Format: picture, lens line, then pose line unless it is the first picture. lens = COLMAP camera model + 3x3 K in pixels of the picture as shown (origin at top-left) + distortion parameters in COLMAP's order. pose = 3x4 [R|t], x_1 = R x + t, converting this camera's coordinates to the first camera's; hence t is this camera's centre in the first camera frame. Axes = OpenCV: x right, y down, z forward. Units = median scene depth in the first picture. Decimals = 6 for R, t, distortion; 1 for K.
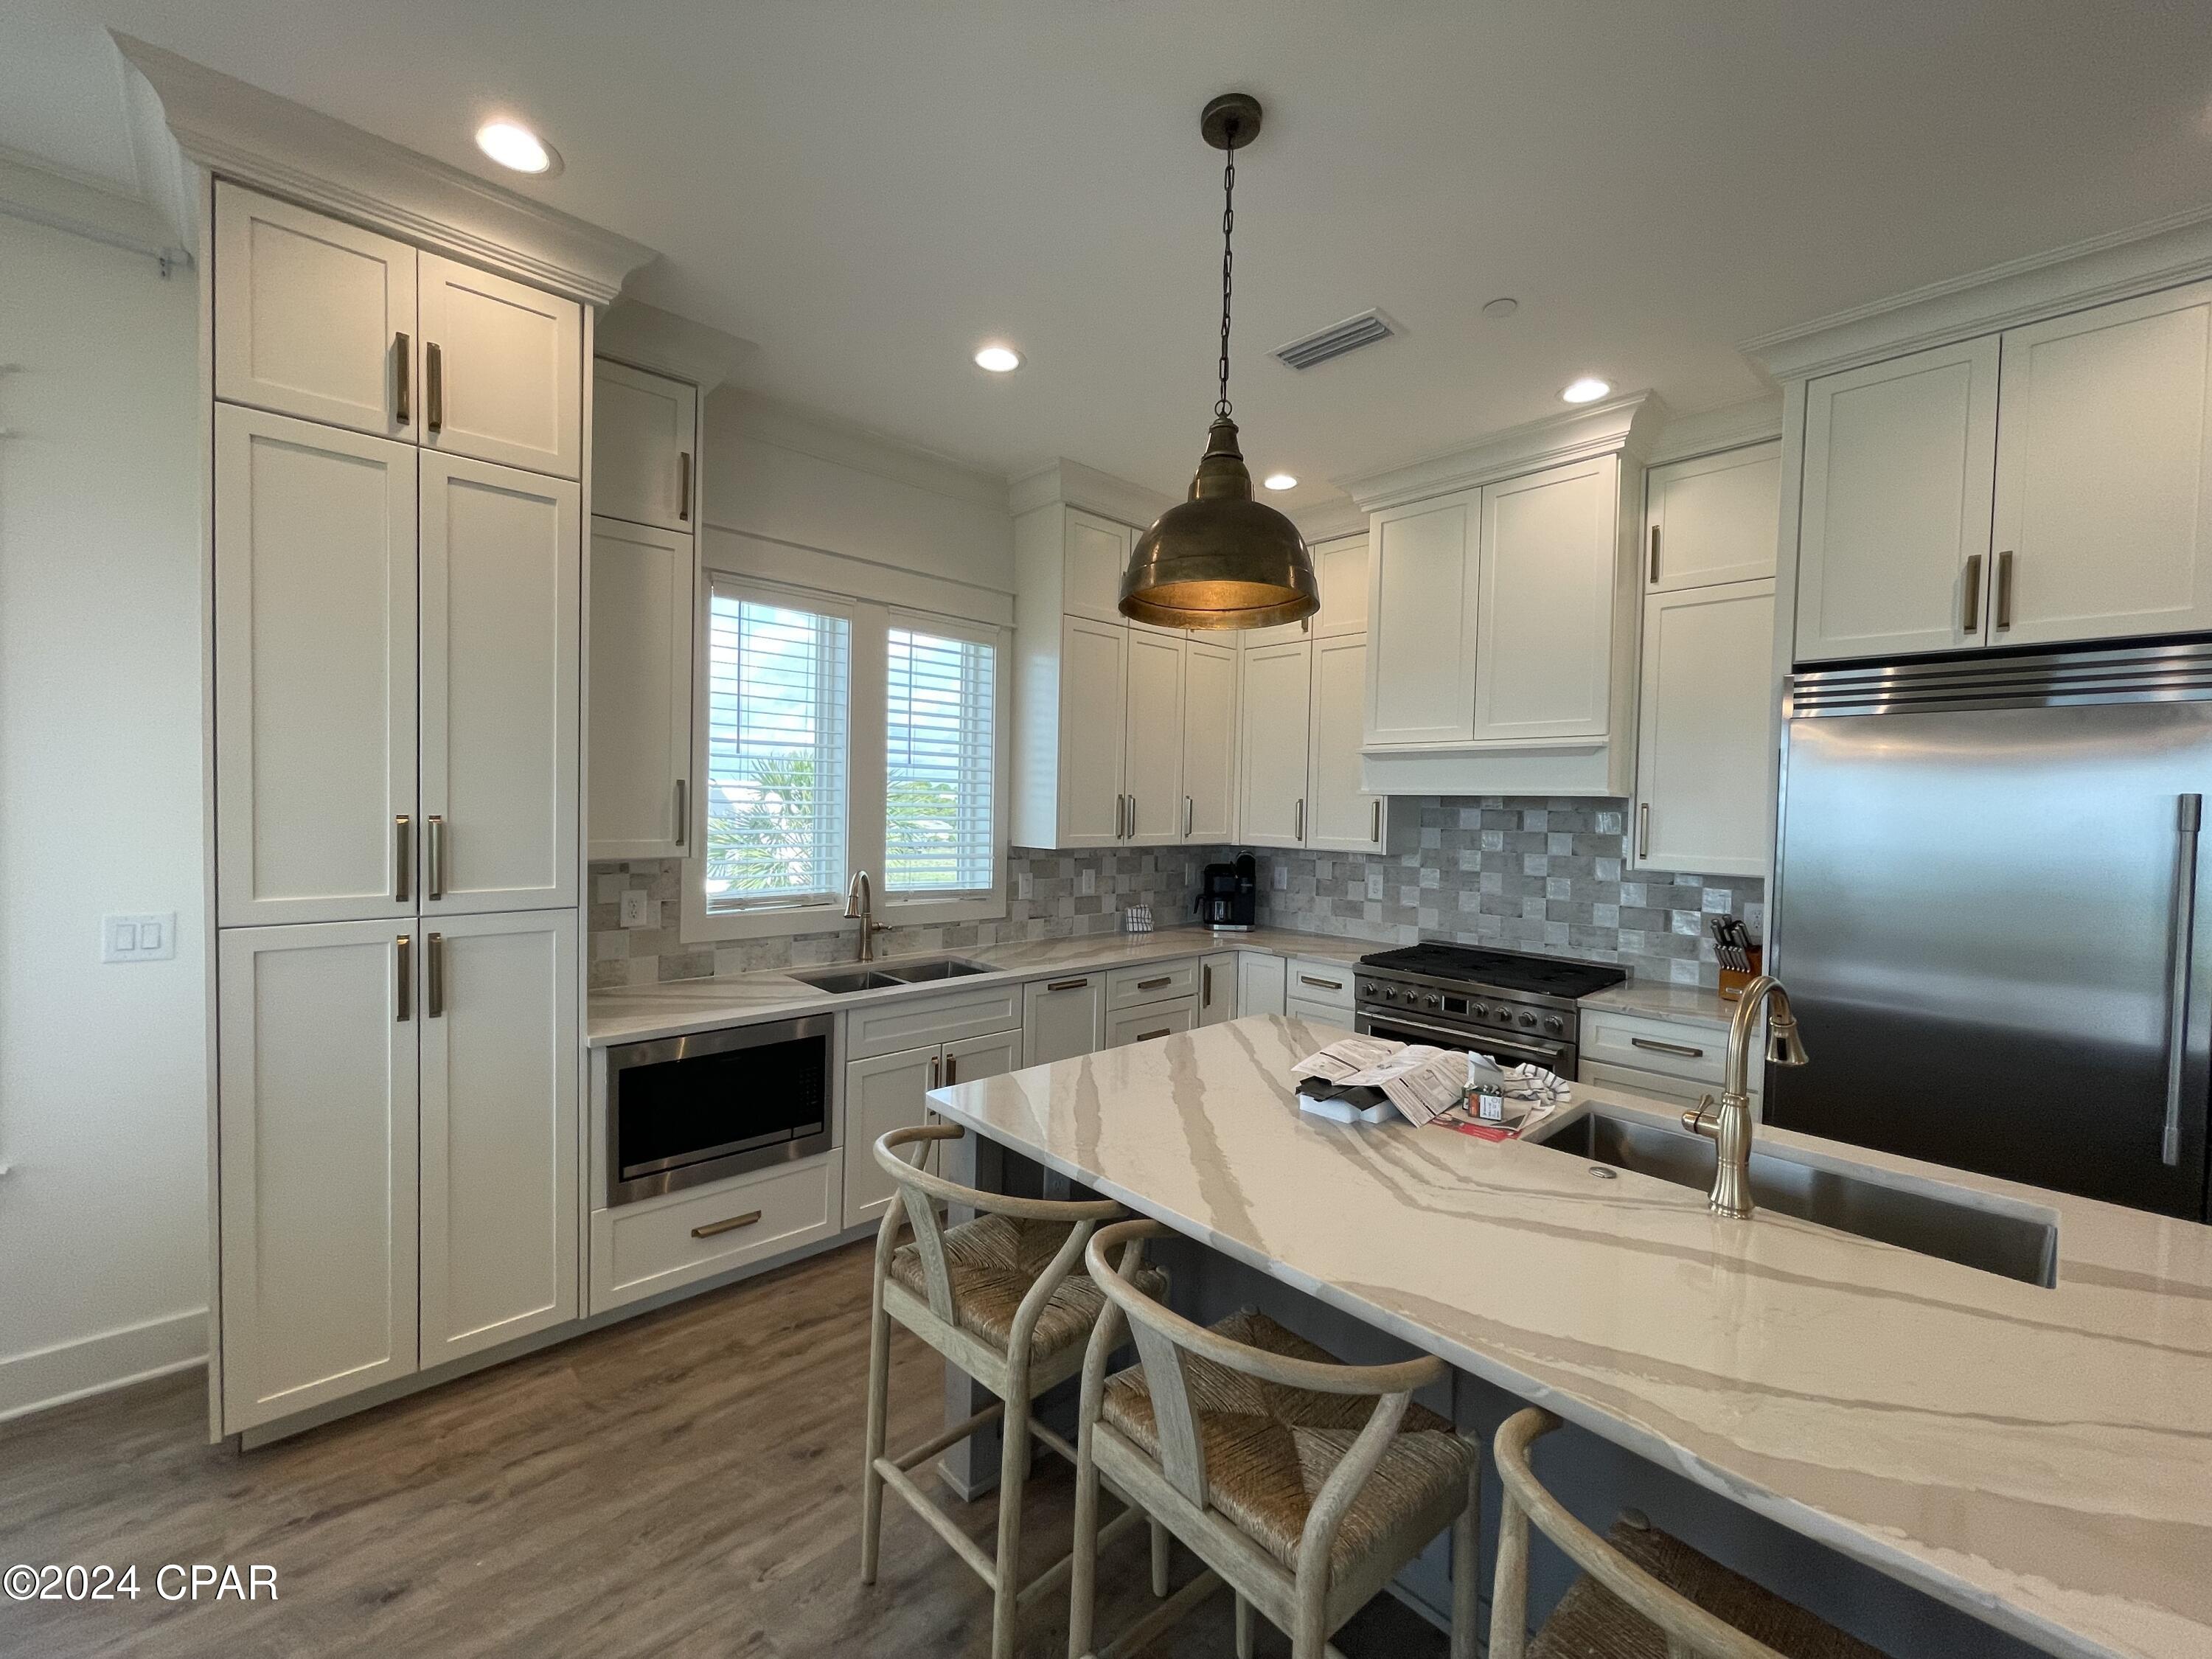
lens RADIAL K [[897.0, 0, 1087.0], [0, 897.0, 830.4], [0, 0, 1]] dist [-0.000089, 0.000936]
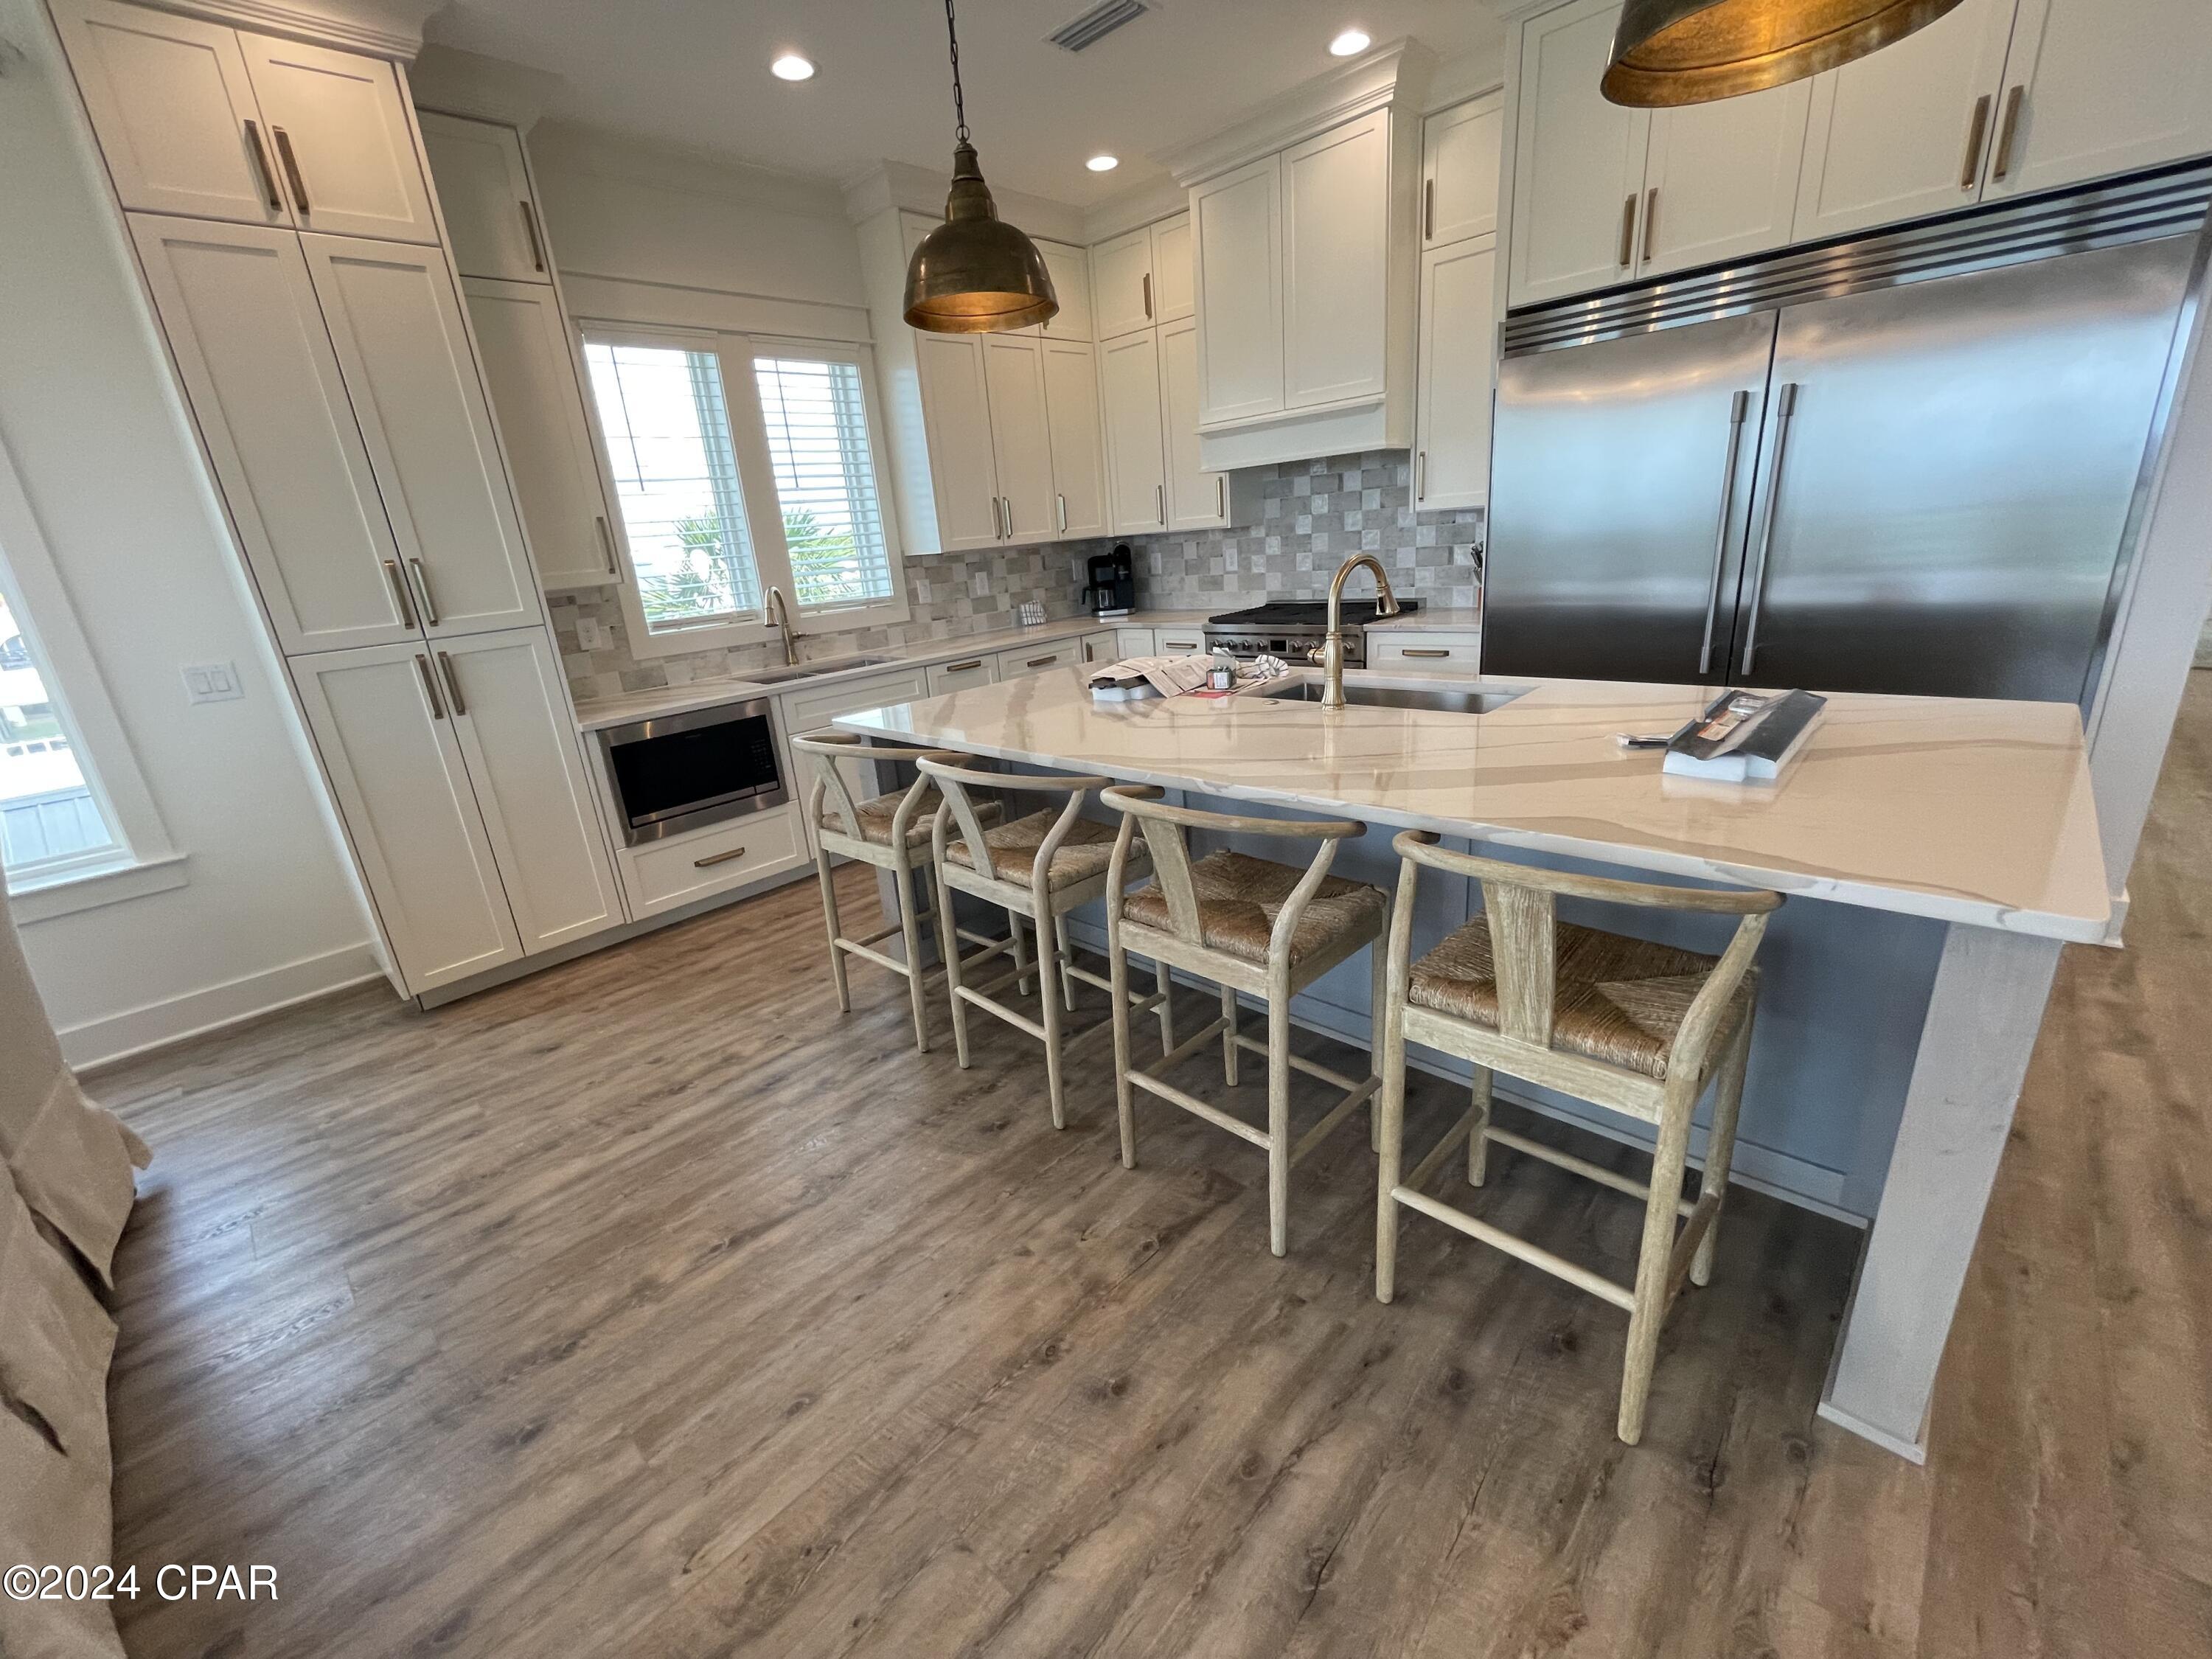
lens RADIAL K [[897.0, 0, 1087.9], [0, 897.0, 827.6], [0, 0, 1]] dist [-0.000089, 0.000936]
pose [[0.992837, -0.117987, 0.018822, 0.148440], [0.107806, 0.952570, 0.284584, 0.082048], [-0.051507, -0.280516, 0.958466, -0.357561]]
